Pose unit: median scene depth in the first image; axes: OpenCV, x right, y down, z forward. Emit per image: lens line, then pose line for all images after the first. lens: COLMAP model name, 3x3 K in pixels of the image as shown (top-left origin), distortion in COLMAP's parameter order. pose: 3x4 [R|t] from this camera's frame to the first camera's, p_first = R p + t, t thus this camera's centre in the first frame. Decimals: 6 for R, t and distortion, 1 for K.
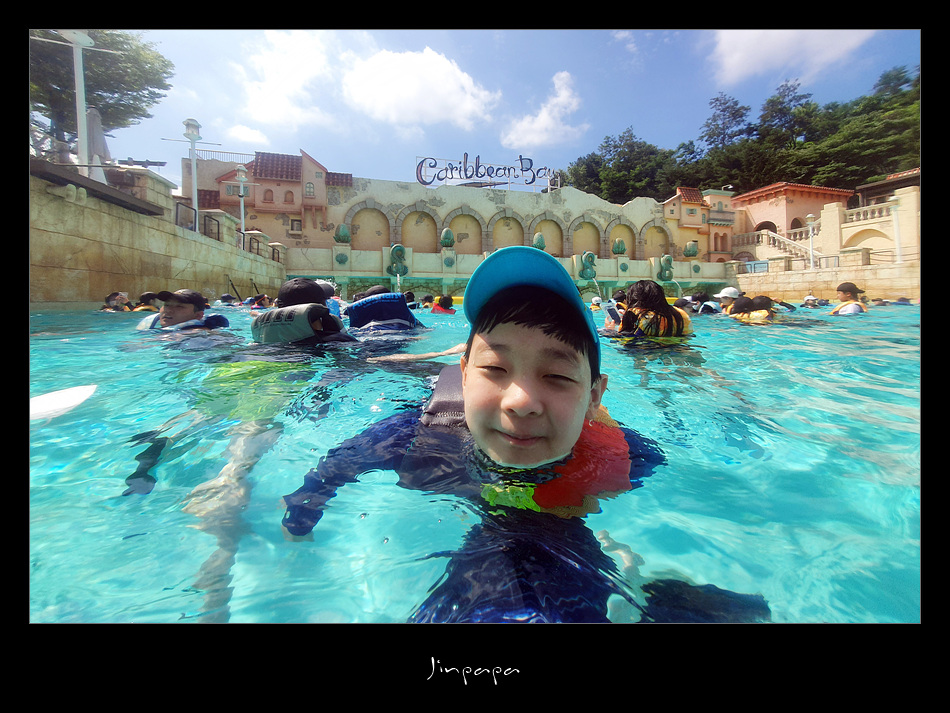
lens RADIAL K [[347.3, 0, 471.7], [0, 347.3, 301.4], [0, 0, 1]] dist [0.003164, -0.000142]
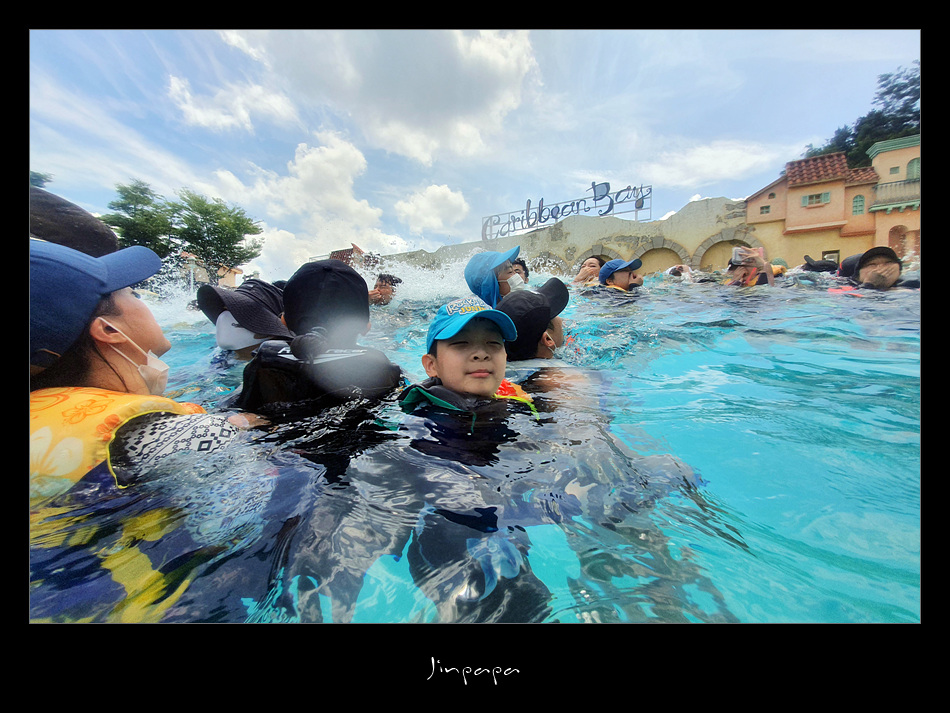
lens RADIAL K [[353.3, 0, 481.5], [0, 353.3, 365.9], [0, 0, 1]] dist [0.006908, 0.000307]
pose [[0.757643, 0.023529, -0.652245, 0.624521], [-0.008729, 0.999626, 0.025920, -0.003163], [0.652610, -0.013945, 0.757565, 0.225078]]
